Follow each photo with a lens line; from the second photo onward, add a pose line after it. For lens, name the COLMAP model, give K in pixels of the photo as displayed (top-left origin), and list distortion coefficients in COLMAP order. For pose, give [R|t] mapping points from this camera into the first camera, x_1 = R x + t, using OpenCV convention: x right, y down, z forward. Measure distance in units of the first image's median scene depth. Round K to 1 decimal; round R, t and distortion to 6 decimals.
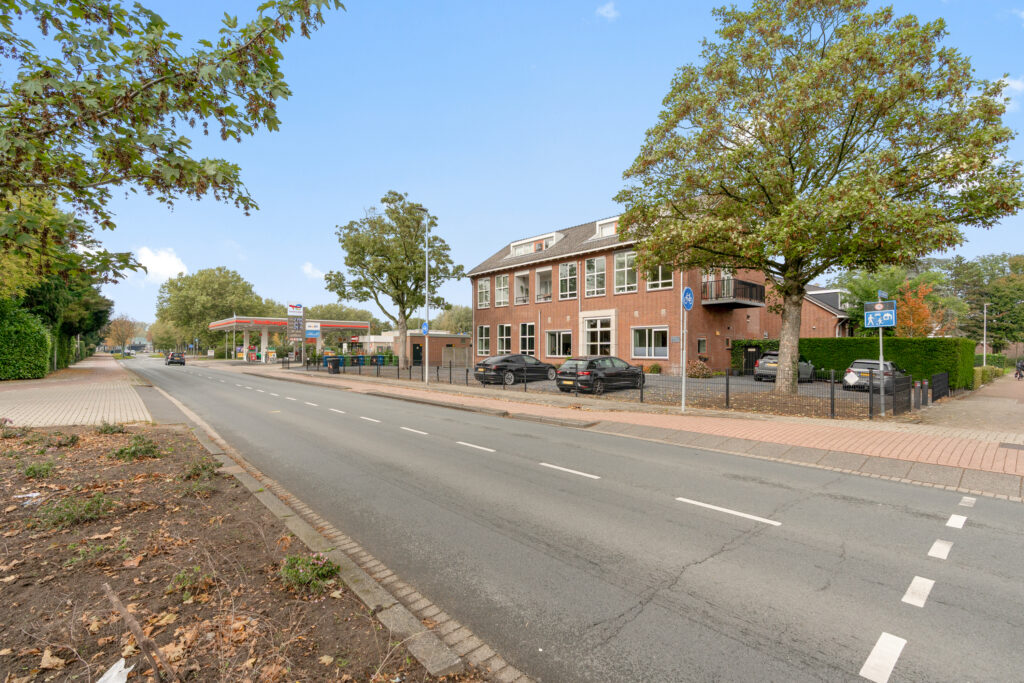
lens RADIAL K [[473.8, 0, 501.6], [0, 473.8, 346.0], [0, 0, 1]] dist [-0.006084, 0.000320]
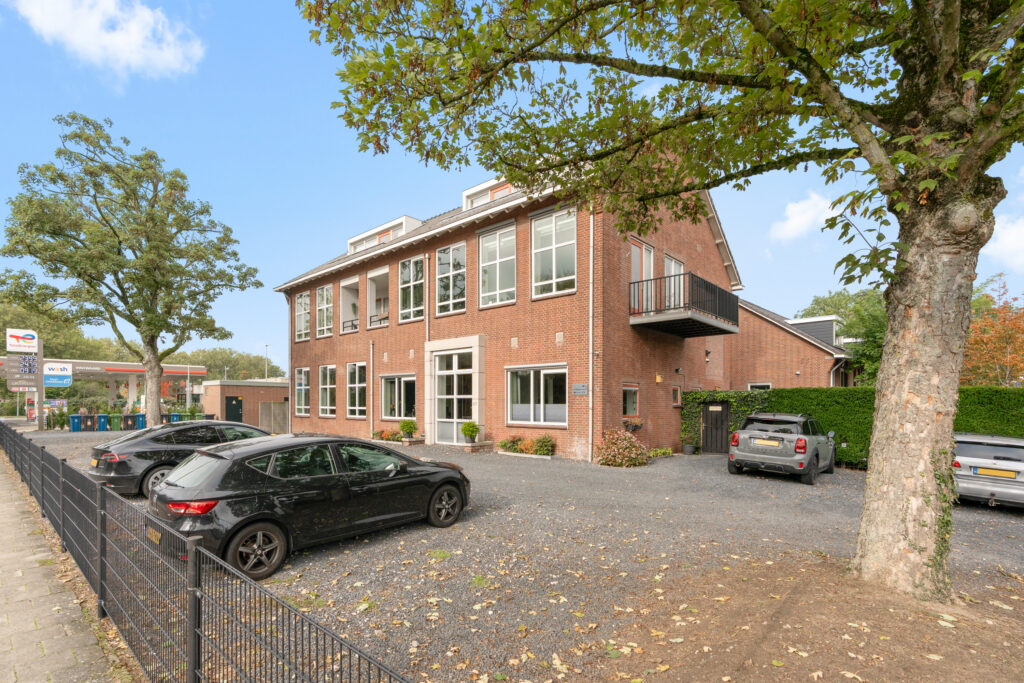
lens RADIAL K [[493.0, 0, 494.2], [0, 493.0, 400.6], [0, 0, 1]] dist [-0.011181, 0.000004]
pose [[0.994670, 0.000361, 0.103108, 0.190396], [-0.000887, 0.999987, 0.005061, -0.004057], [-0.103105, -0.005125, 0.994657, 0.412964]]
